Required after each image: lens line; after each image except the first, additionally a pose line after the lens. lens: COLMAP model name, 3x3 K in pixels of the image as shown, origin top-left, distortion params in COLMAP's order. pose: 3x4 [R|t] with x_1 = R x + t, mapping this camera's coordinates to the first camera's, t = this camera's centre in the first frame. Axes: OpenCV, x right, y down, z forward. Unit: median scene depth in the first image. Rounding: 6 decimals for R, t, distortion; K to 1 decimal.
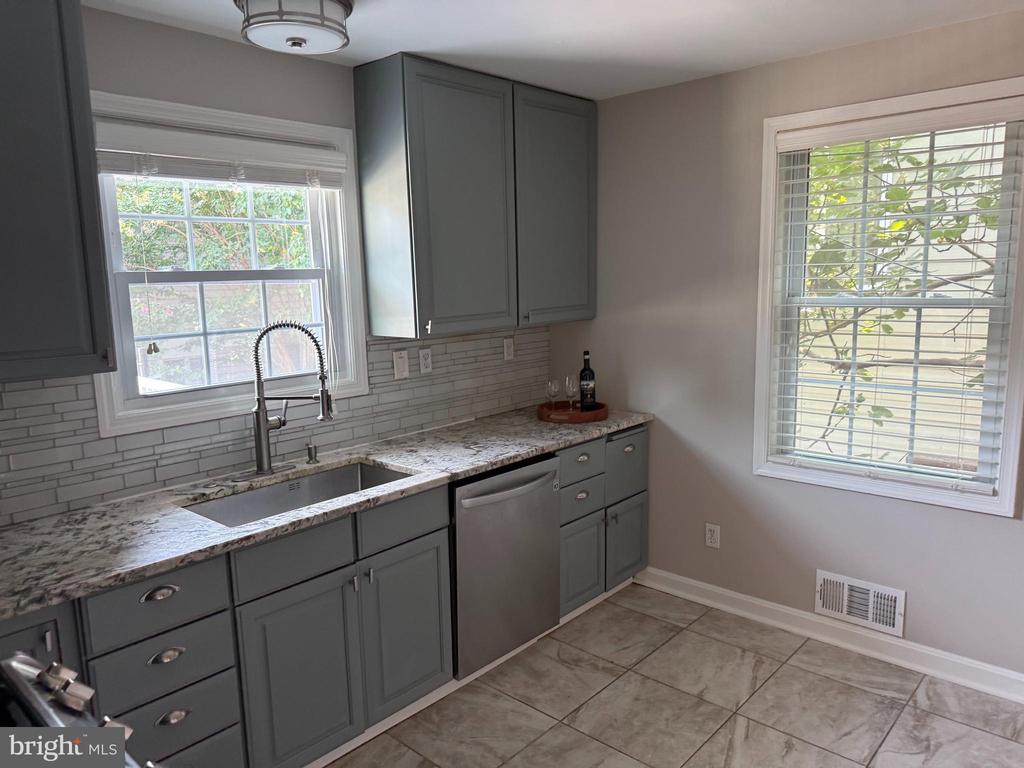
lens RADIAL K [[726.6, 0, 517.2], [0, 726.6, 386.6], [0, 0, 1]] dist [0.099712, -0.160592]
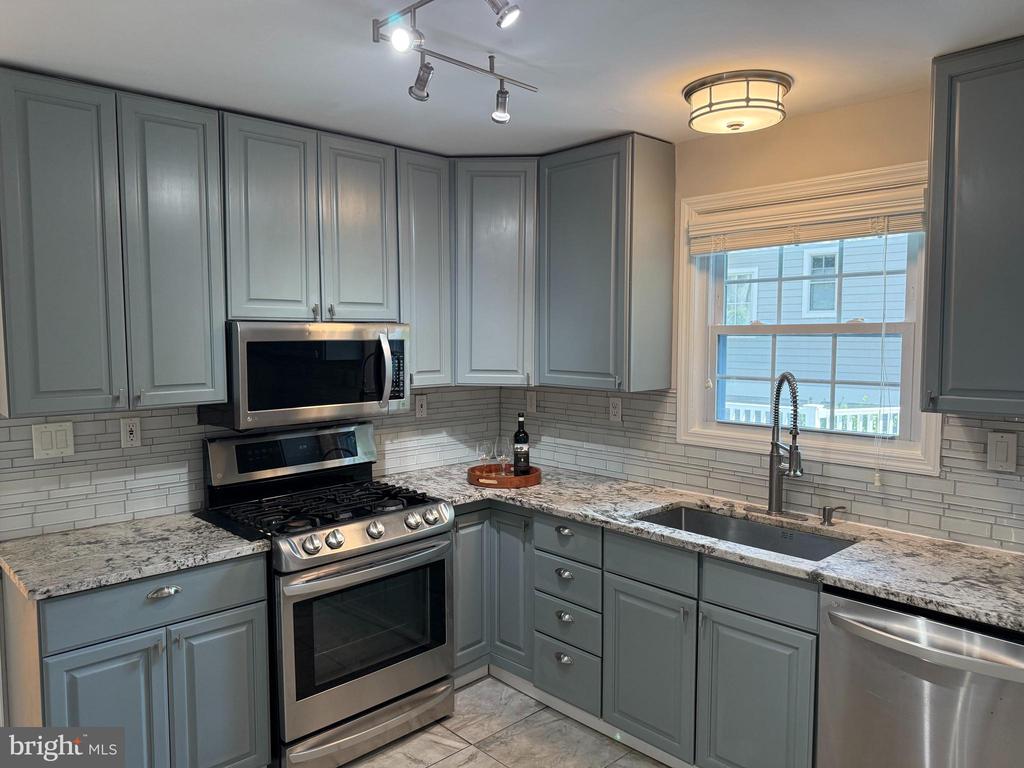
lens RADIAL K [[726.6, 0, 517.2], [0, 726.6, 386.6], [0, 0, 1]] dist [0.099712, -0.160592]
pose [[-0.074184, 0.107691, -0.991413, 0.840205], [-0.142399, 0.982821, 0.117413, -0.156472], [0.987025, 0.149886, -0.057574, 0.757296]]
